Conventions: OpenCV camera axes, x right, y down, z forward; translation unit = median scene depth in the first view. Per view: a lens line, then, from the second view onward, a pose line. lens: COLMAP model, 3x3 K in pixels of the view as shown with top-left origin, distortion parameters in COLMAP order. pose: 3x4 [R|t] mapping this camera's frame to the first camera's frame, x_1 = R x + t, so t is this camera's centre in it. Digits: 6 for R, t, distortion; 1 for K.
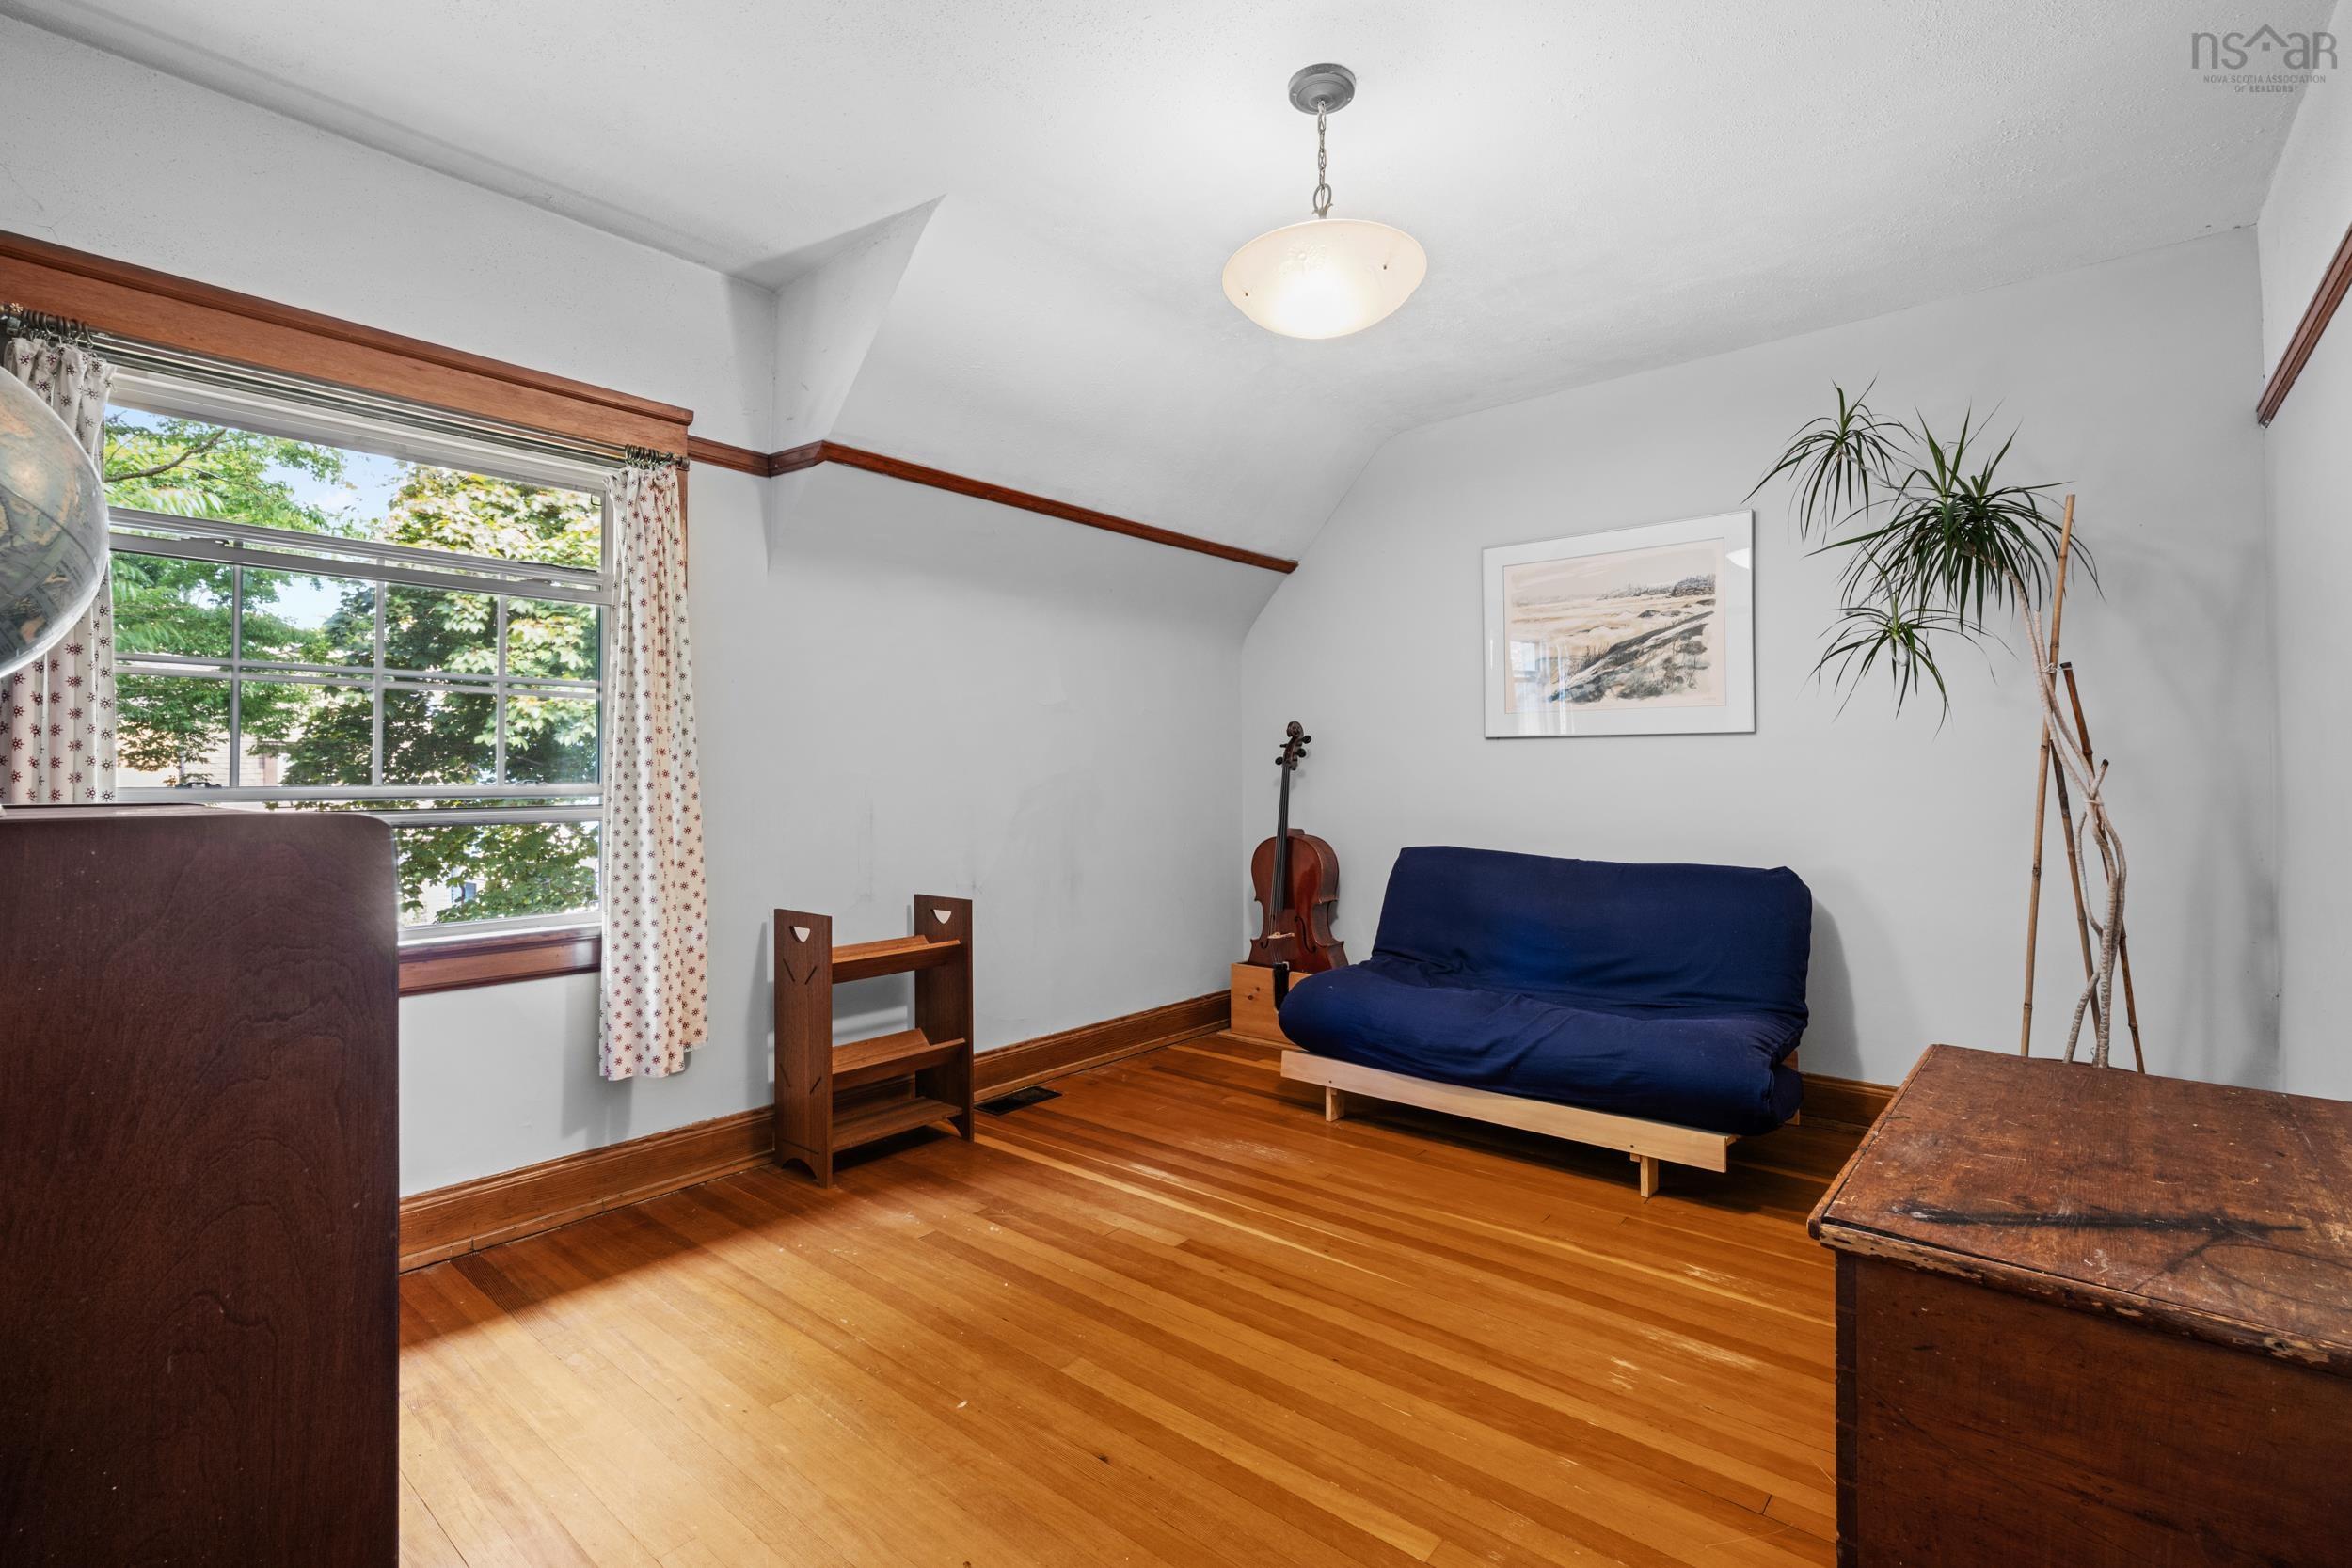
lens RADIAL K [[1053.1, 0, 1180.2], [0, 1053.1, 762.2], [0, 0, 1]] dist [-0.000699, -0.000817]
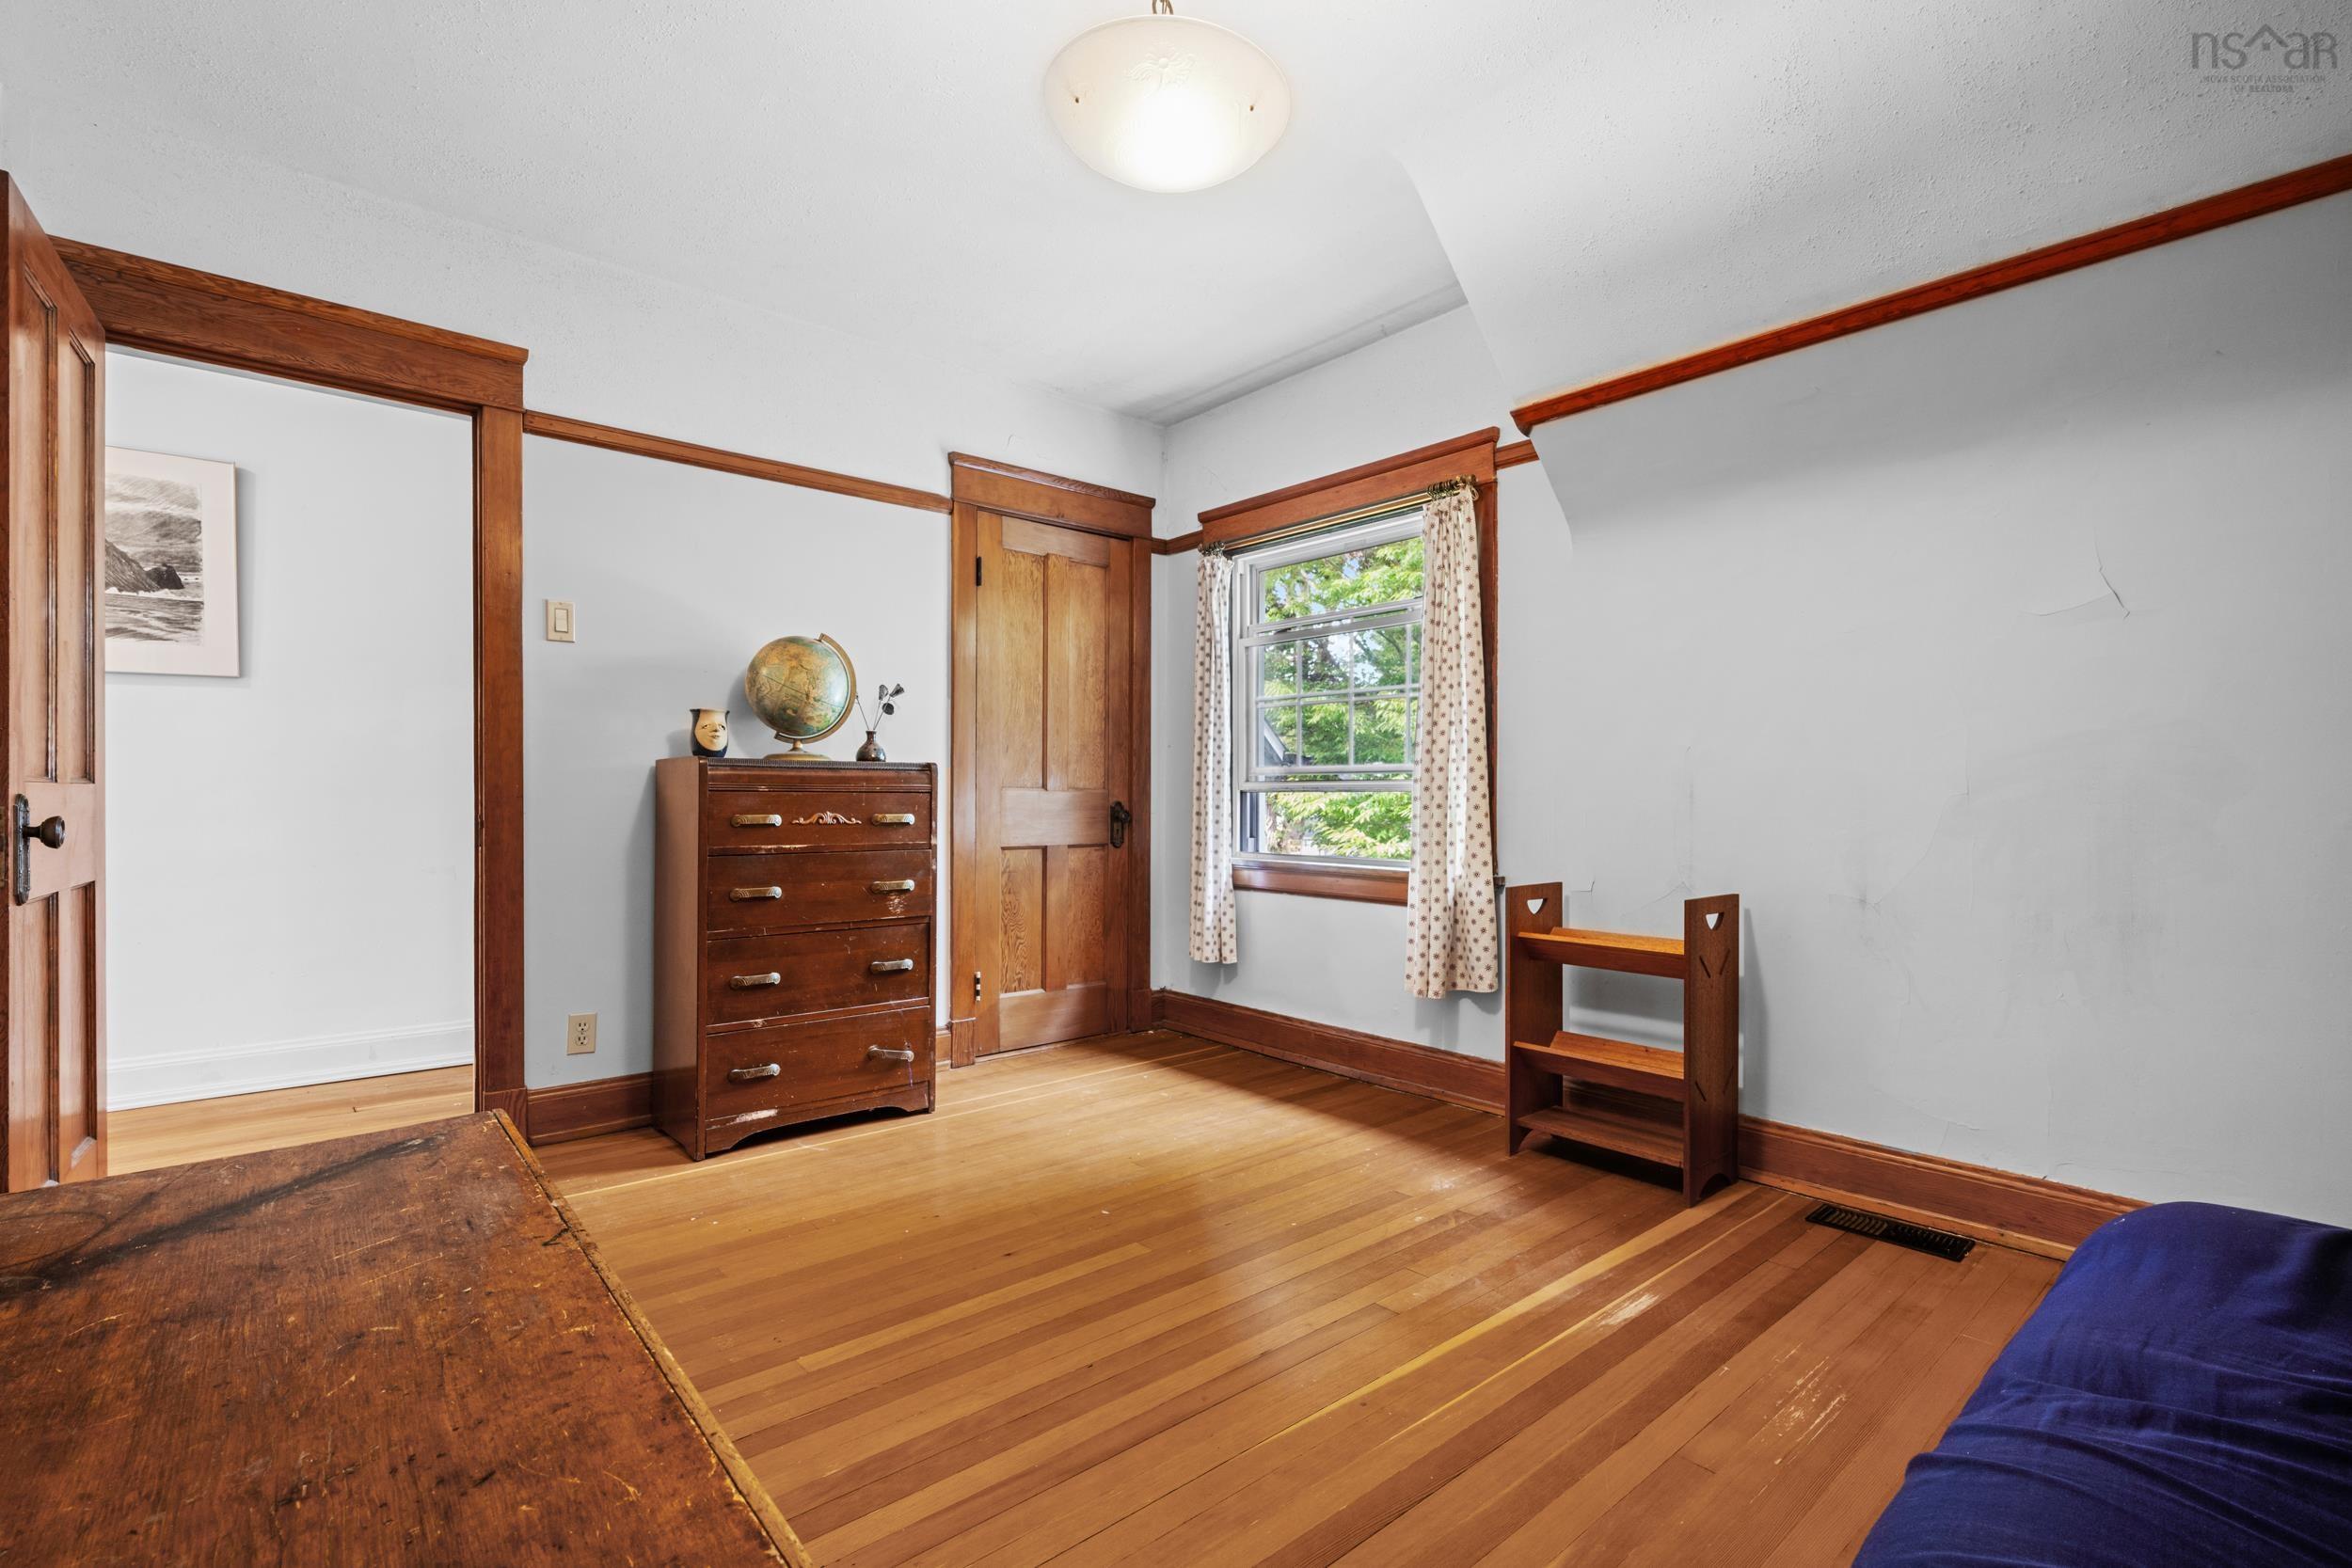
lens RADIAL K [[1053.1, 0, 1181.9], [0, 1053.1, 804.1], [0, 0, 1]] dist [-0.000699, -0.000817]
pose [[-0.138267, 0.012725, -0.990313, 0.825152], [0.011303, 0.999873, 0.011269, 0.060617], [0.990331, -0.009635, -0.138393, 0.970398]]
